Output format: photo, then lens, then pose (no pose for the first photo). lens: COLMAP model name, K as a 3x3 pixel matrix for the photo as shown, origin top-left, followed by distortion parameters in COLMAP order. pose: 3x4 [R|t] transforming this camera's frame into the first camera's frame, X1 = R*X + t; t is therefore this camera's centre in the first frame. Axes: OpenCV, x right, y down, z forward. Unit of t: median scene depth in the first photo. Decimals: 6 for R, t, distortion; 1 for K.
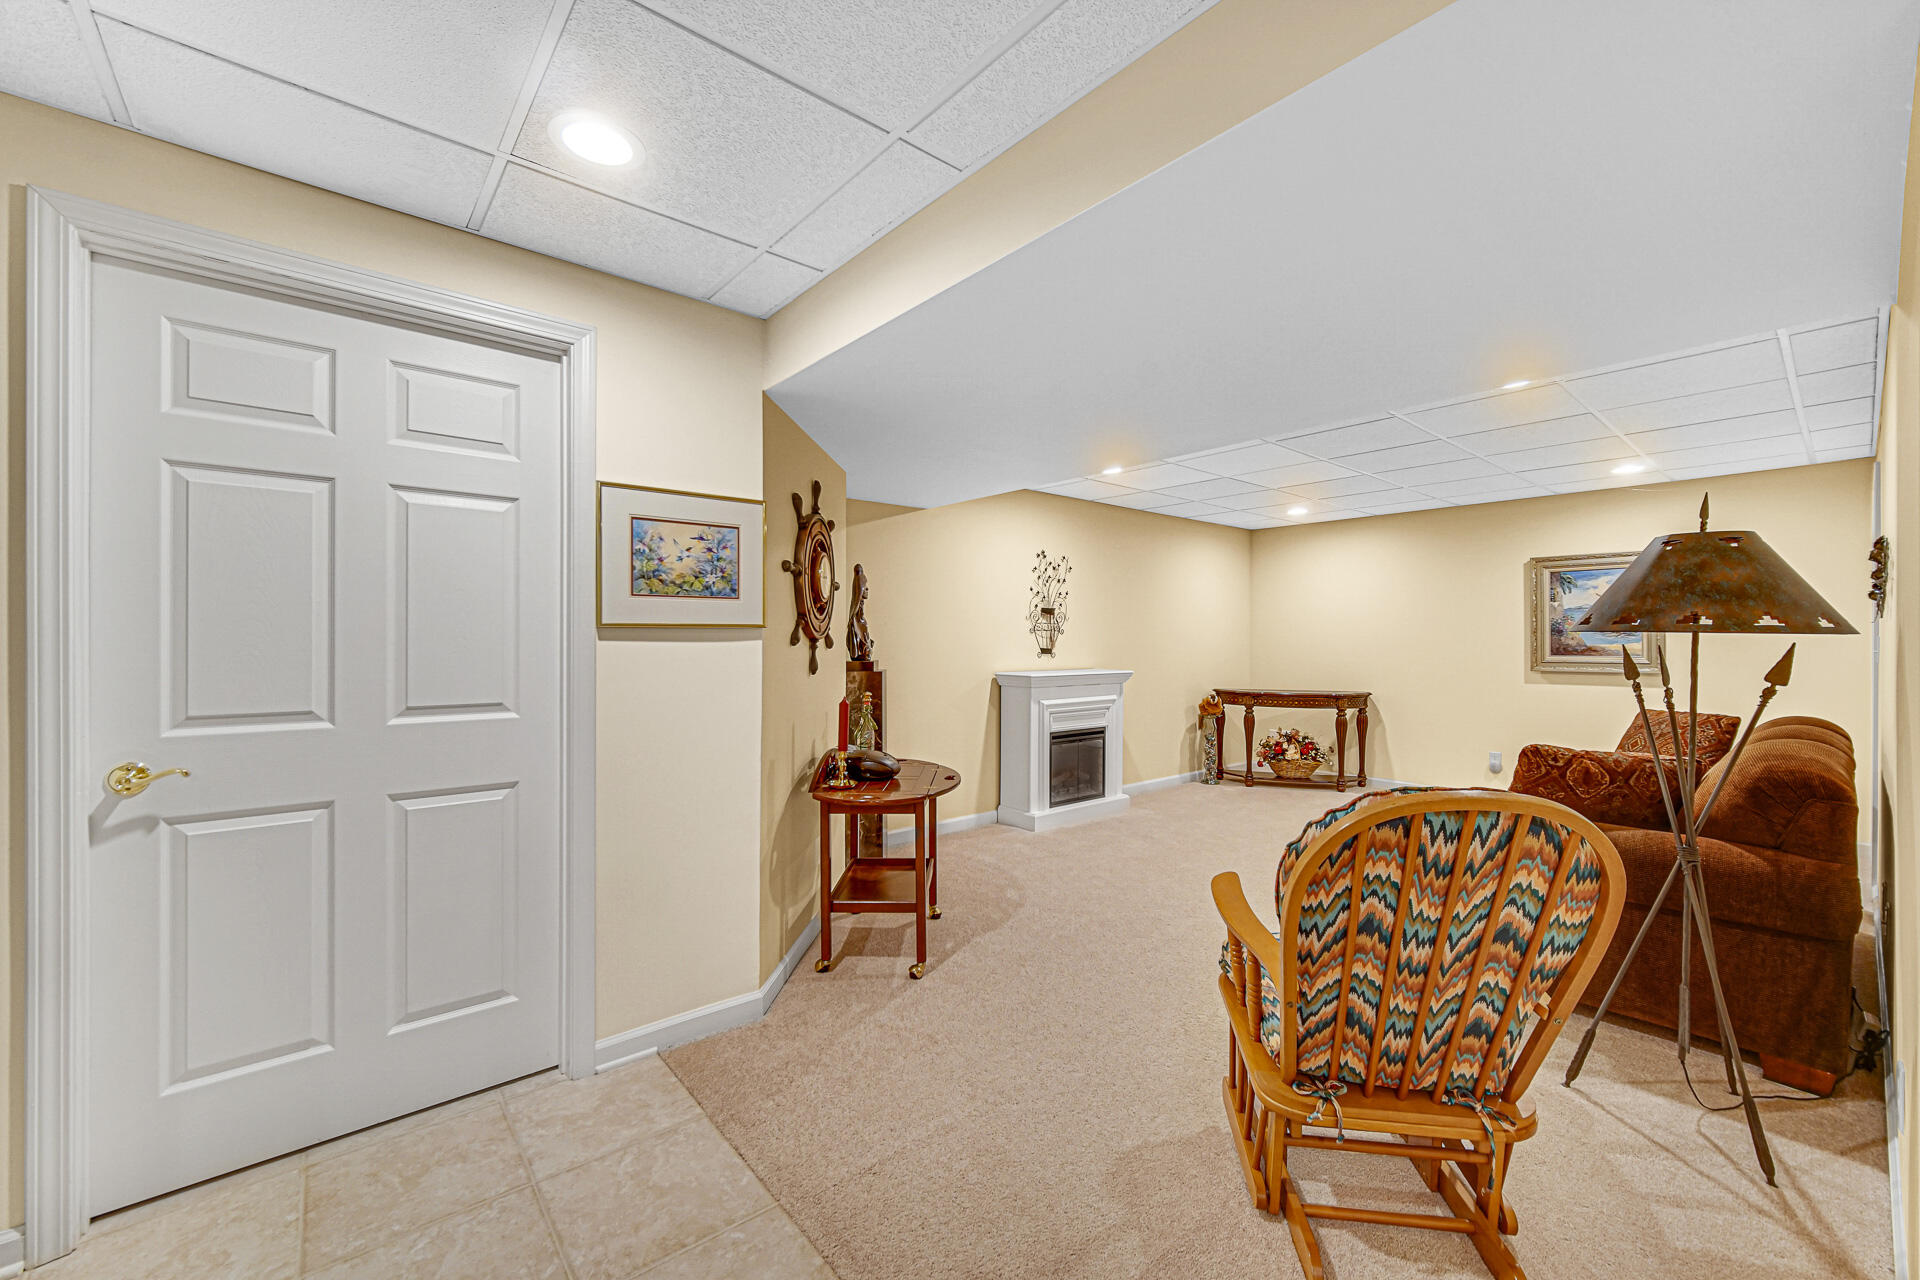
lens RADIAL K [[760.8, 0, 954.2], [0, 760.8, 652.0], [0, 0, 1]] dist [-0.002408, -0.000376]
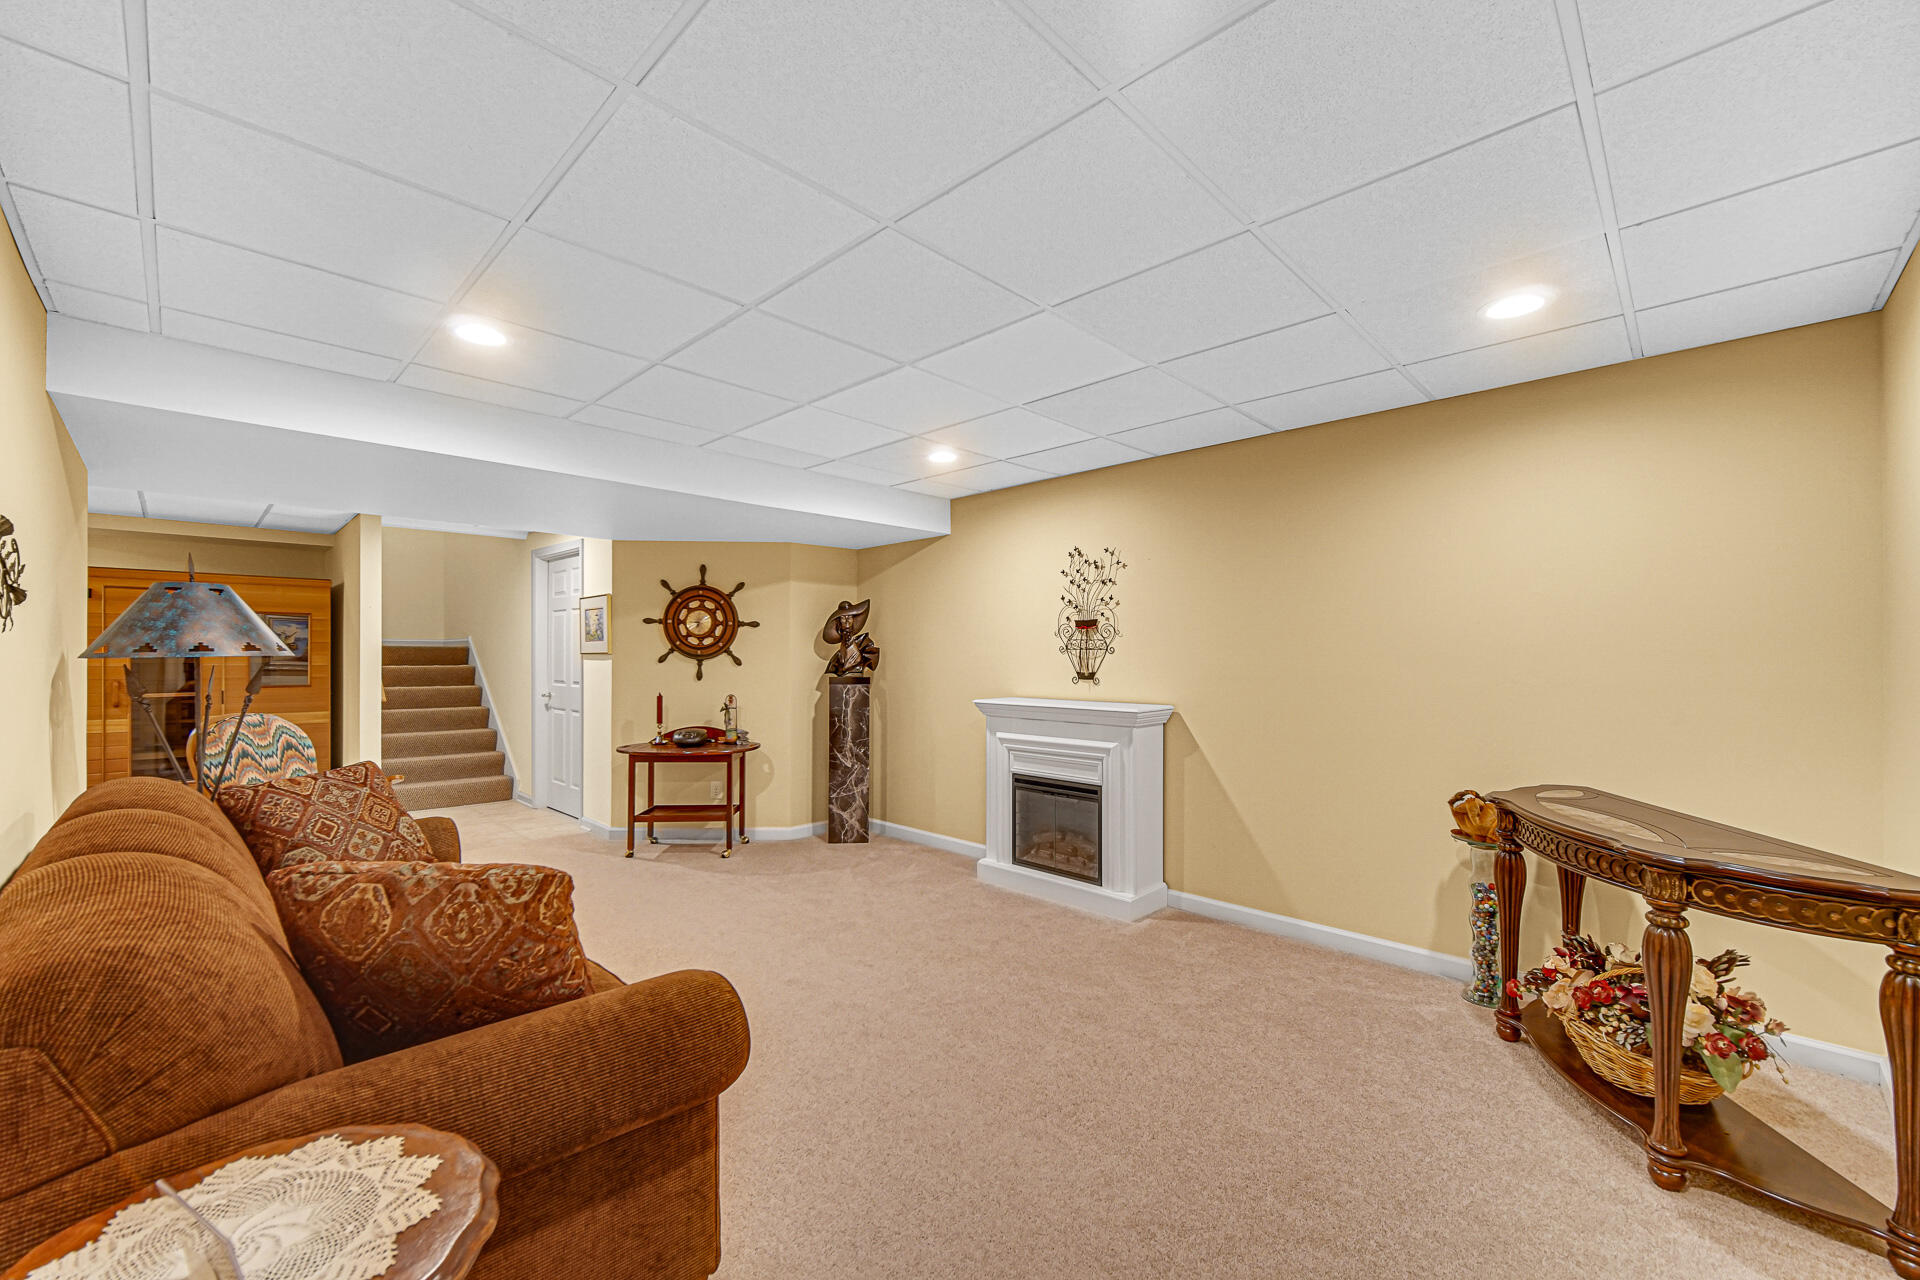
lens RADIAL K [[760.8, 0, 954.2], [0, 760.8, 652.0], [0, 0, 1]] dist [-0.002408, -0.000376]
pose [[0.104895, 0.001953, -0.994481, 0.884455], [-0.013388, 0.999910, 0.000552, -0.024095], [0.994393, 0.013256, 0.104911, 0.792621]]
